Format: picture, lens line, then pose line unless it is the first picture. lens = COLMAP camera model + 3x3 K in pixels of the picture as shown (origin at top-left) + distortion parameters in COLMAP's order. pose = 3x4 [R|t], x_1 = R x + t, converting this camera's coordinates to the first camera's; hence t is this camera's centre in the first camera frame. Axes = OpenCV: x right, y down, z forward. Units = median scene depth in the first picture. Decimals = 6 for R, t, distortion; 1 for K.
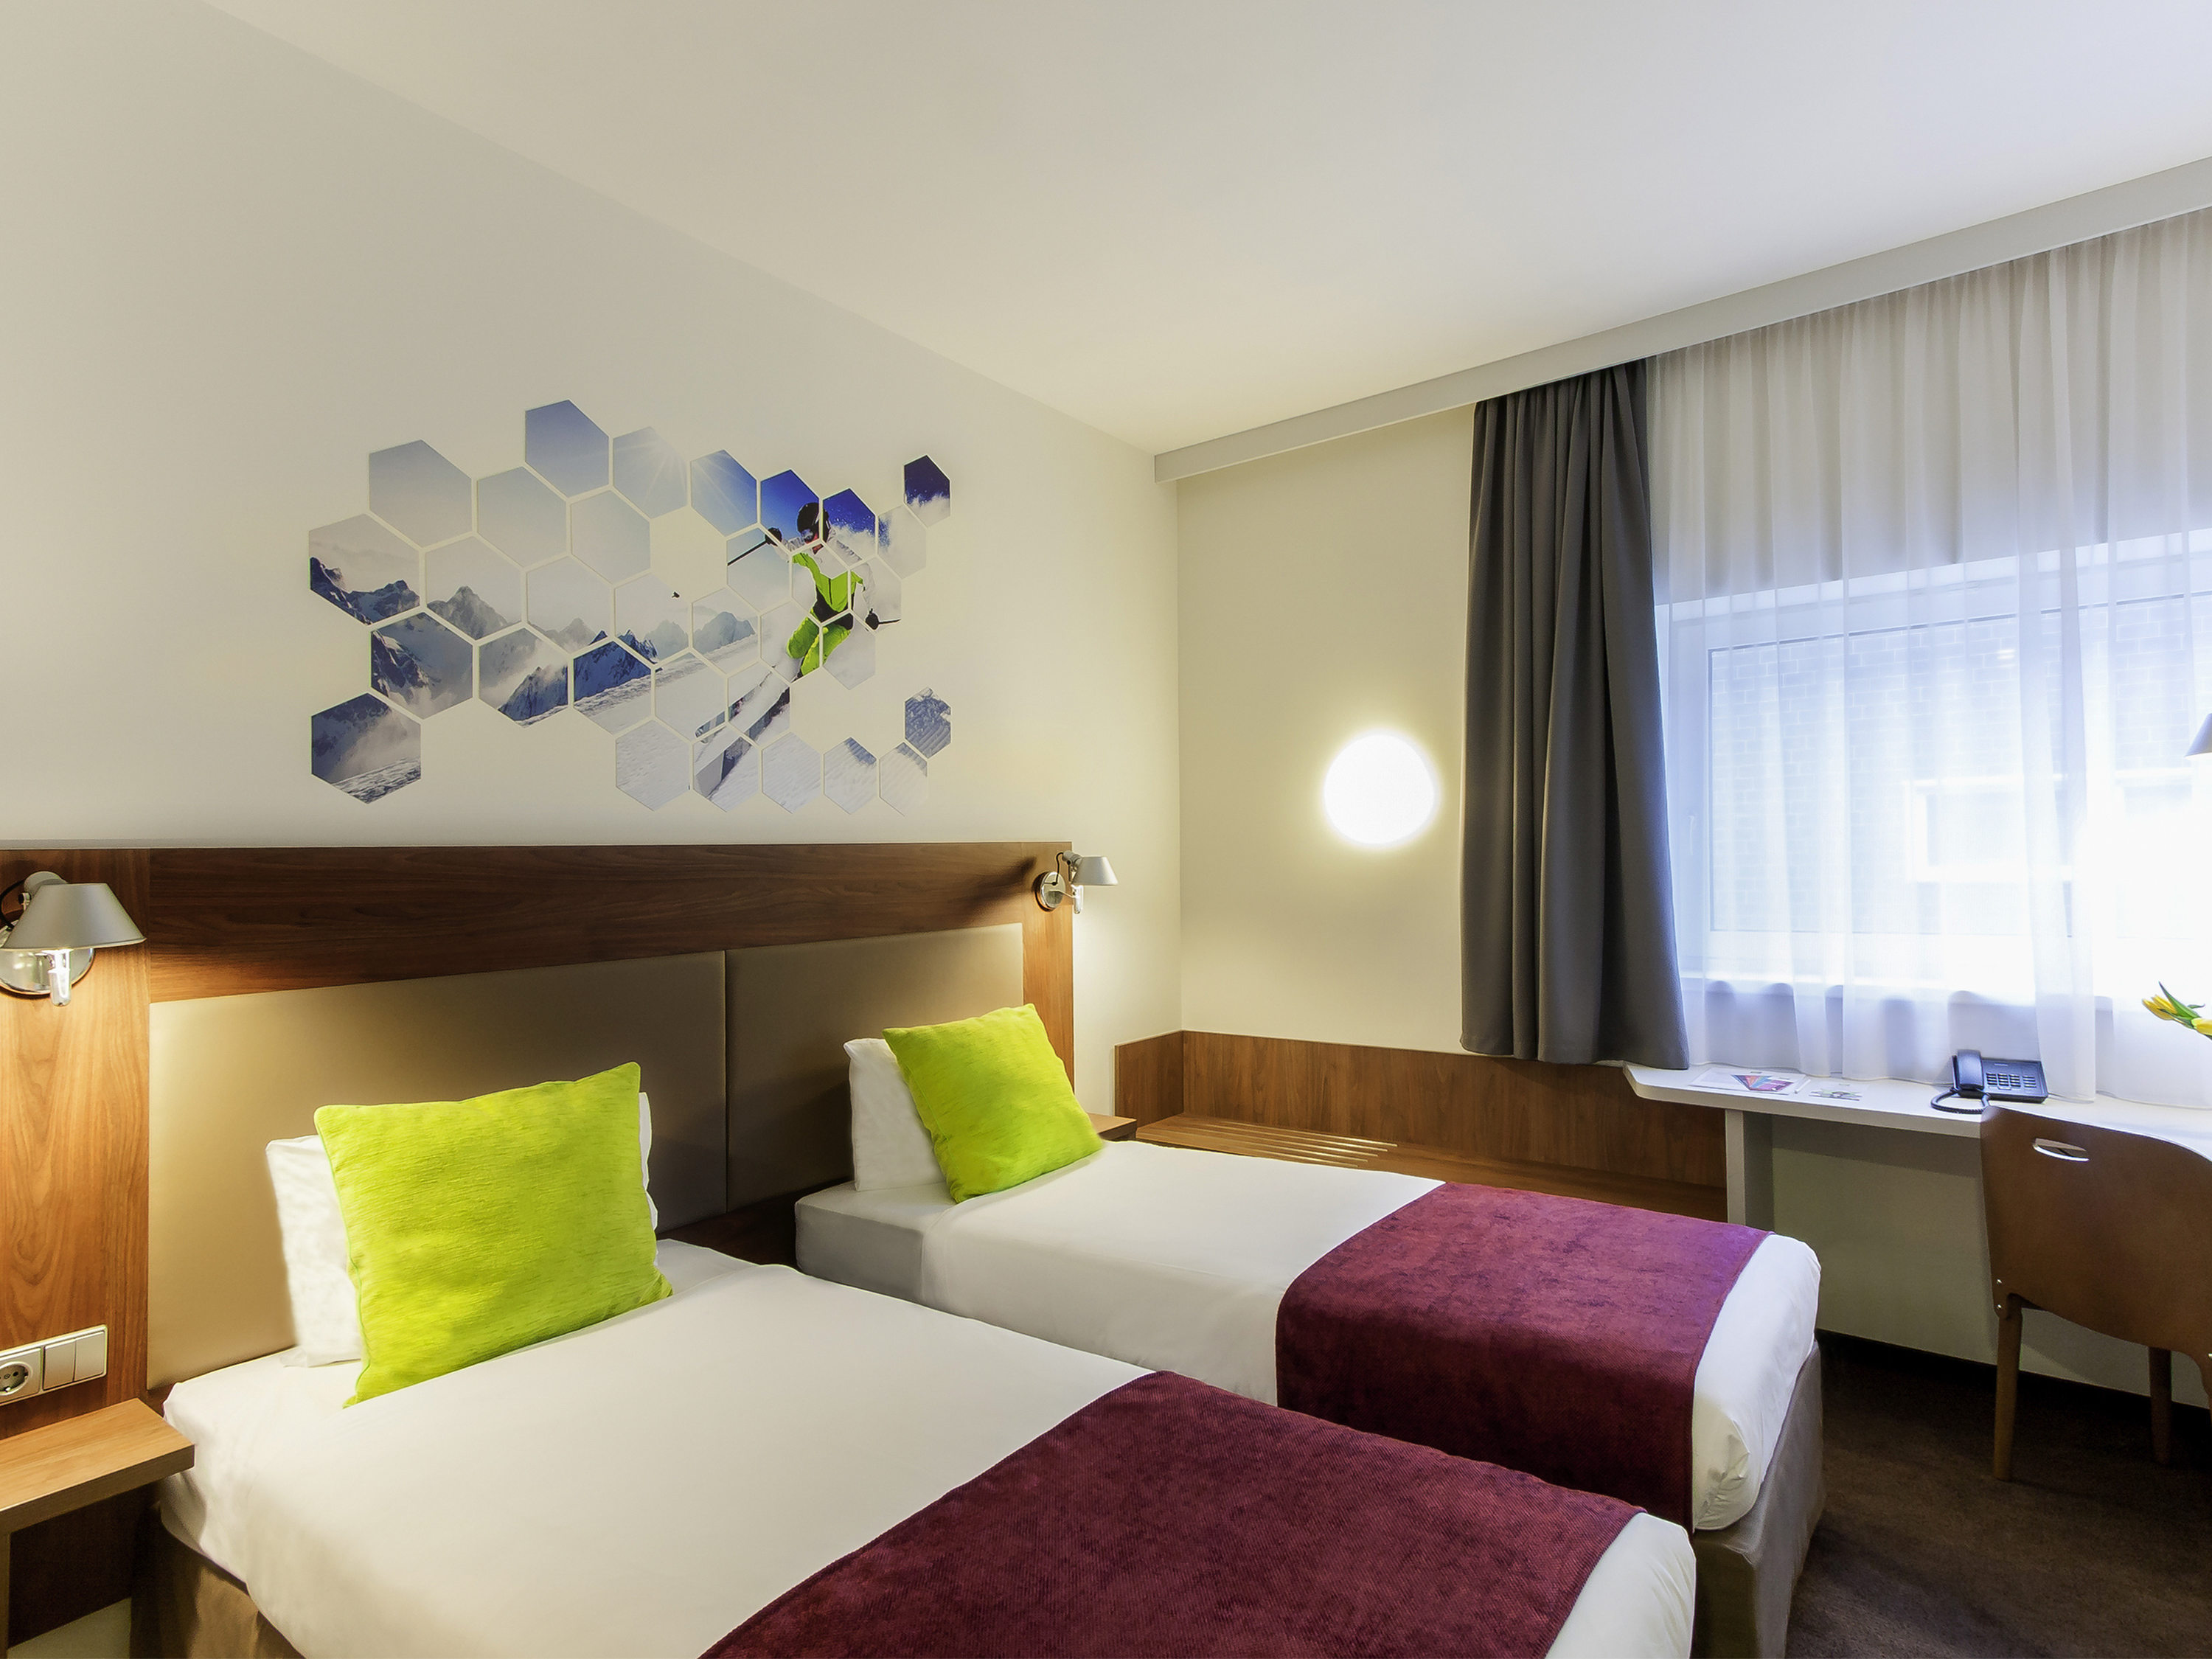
lens RADIAL K [[1217.1, 0, 1106.0], [0, 1217.1, 829.5], [0, 0, 1]] dist [0.033148, 0.001202]
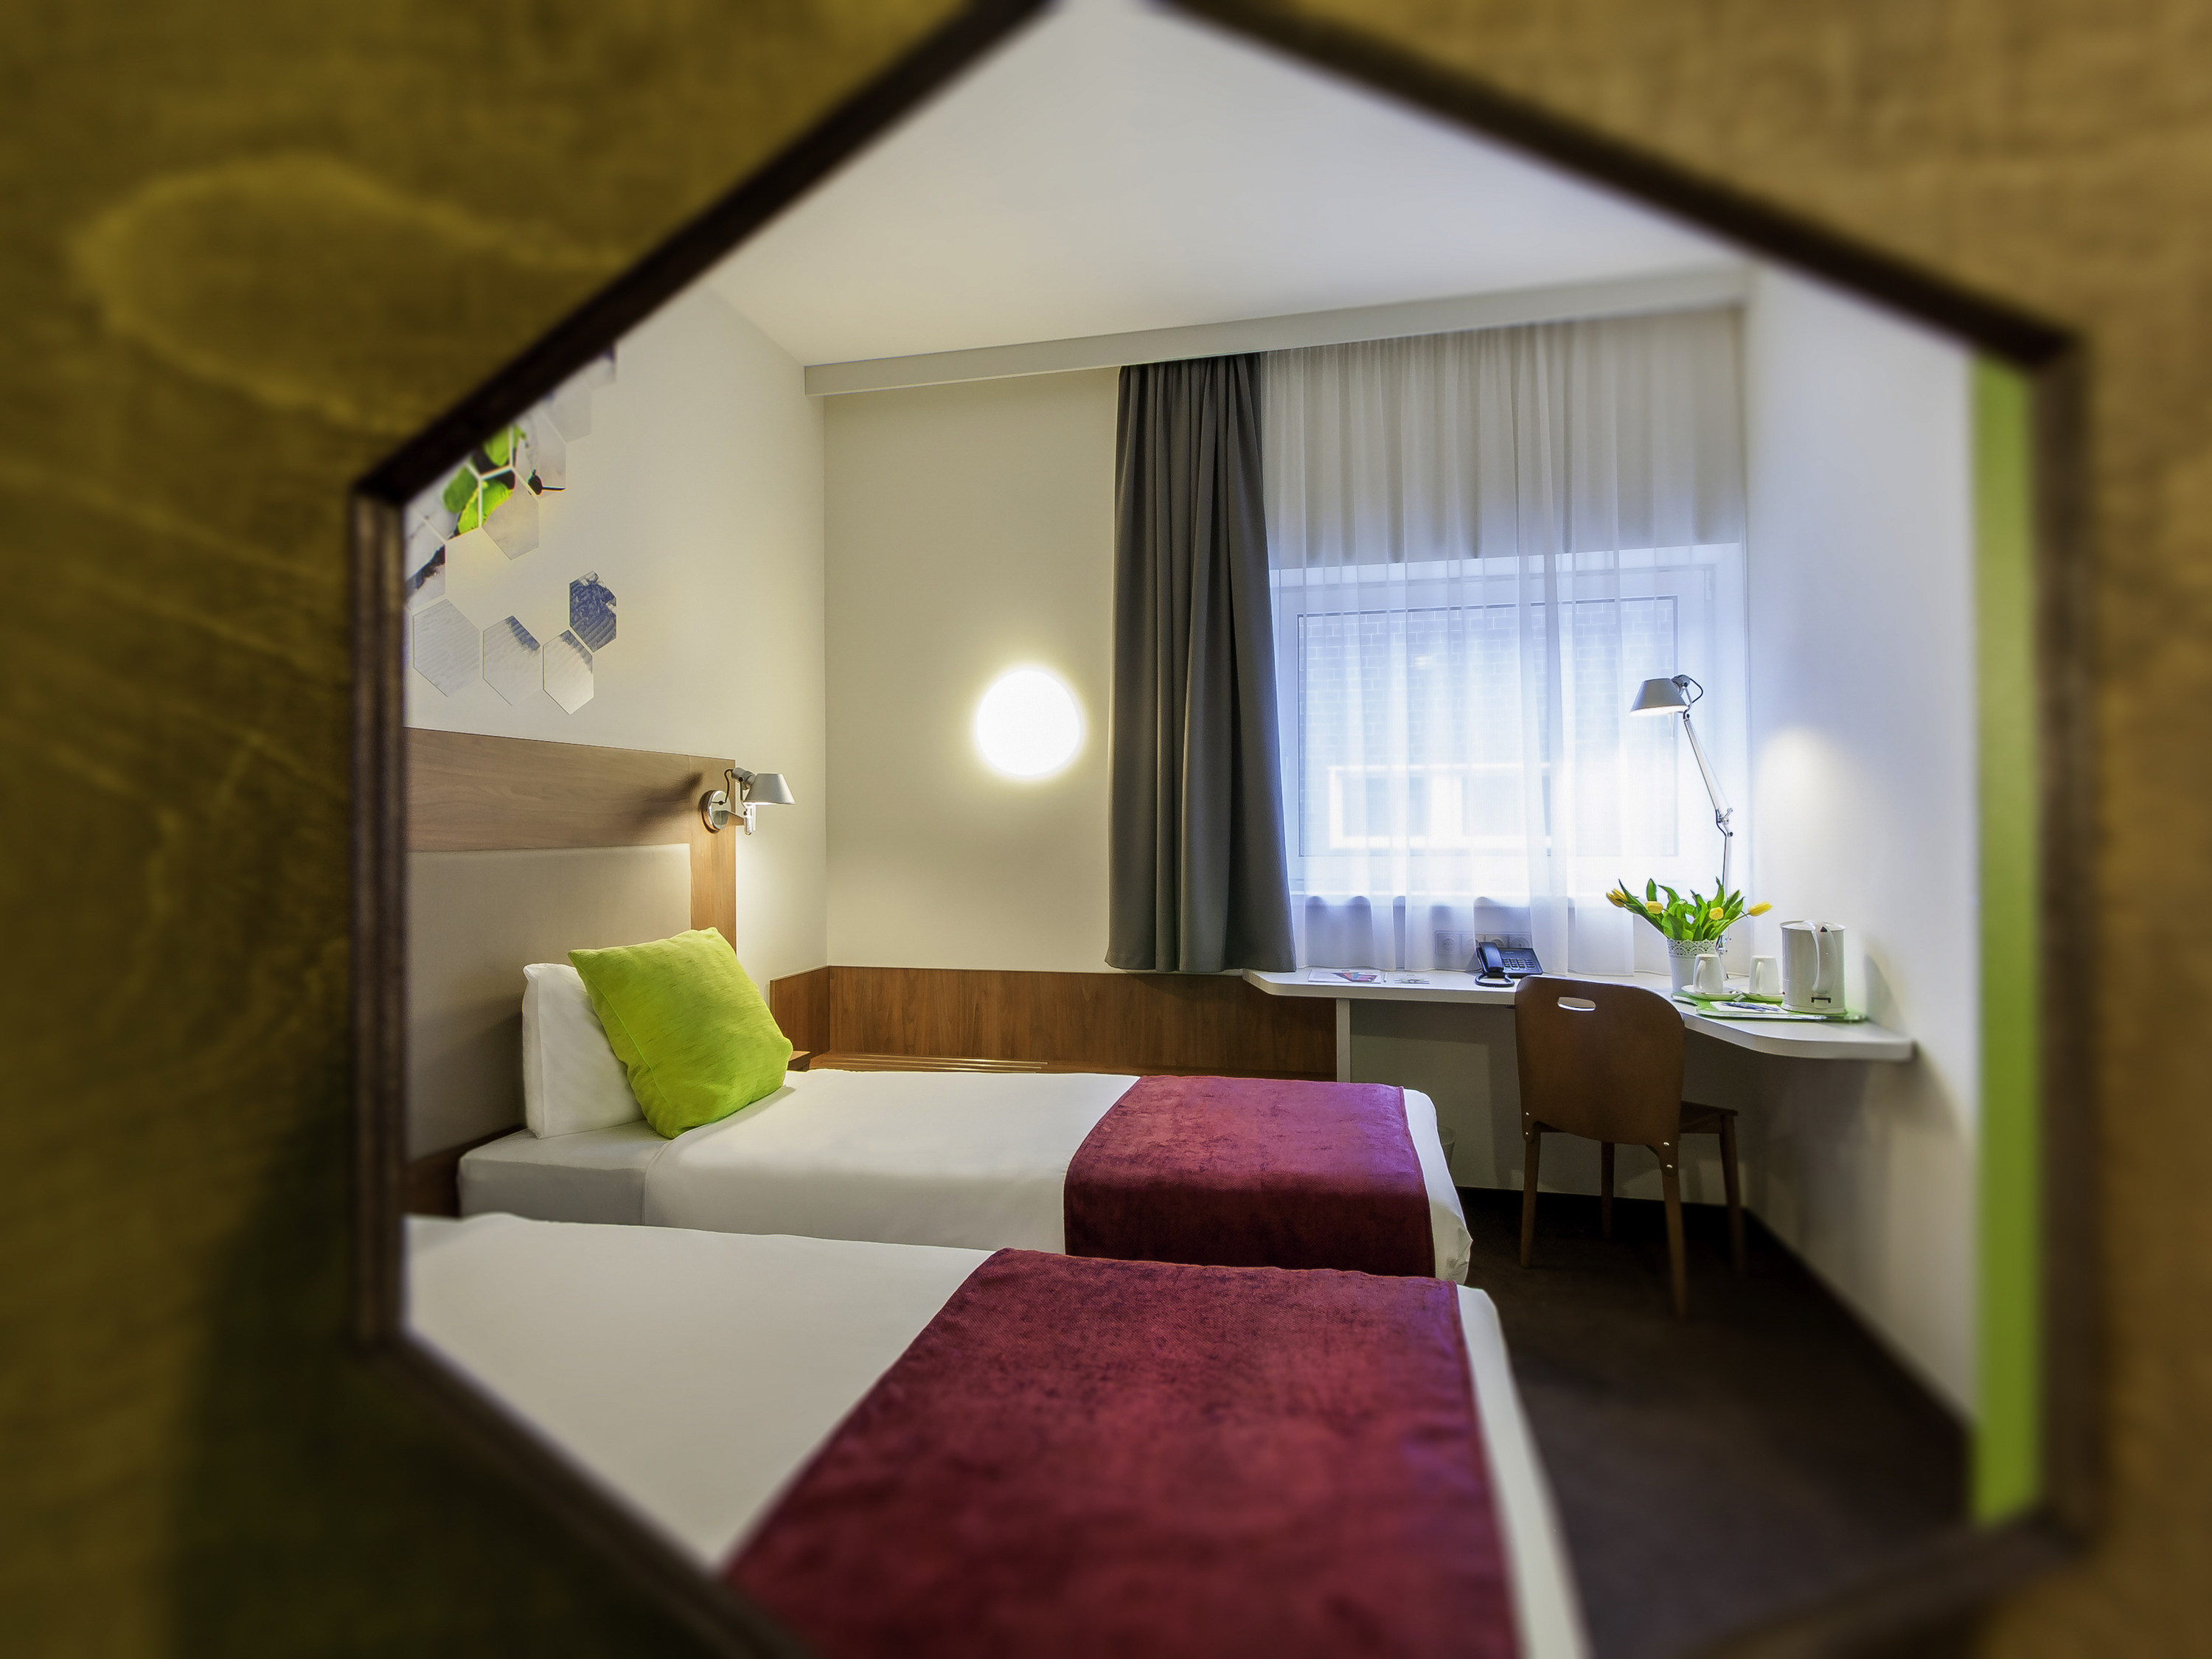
lens RADIAL K [[1197.2, 0, 1106.0], [0, 1197.2, 829.5], [0, 0, 1]] dist [0.004634, 0.001079]
pose [[0.906113, 0.008301, 0.422955, -0.171098], [-0.011809, 0.999914, 0.005675, 0.058966], [-0.422871, -0.010137, 0.906133, 0.057907]]
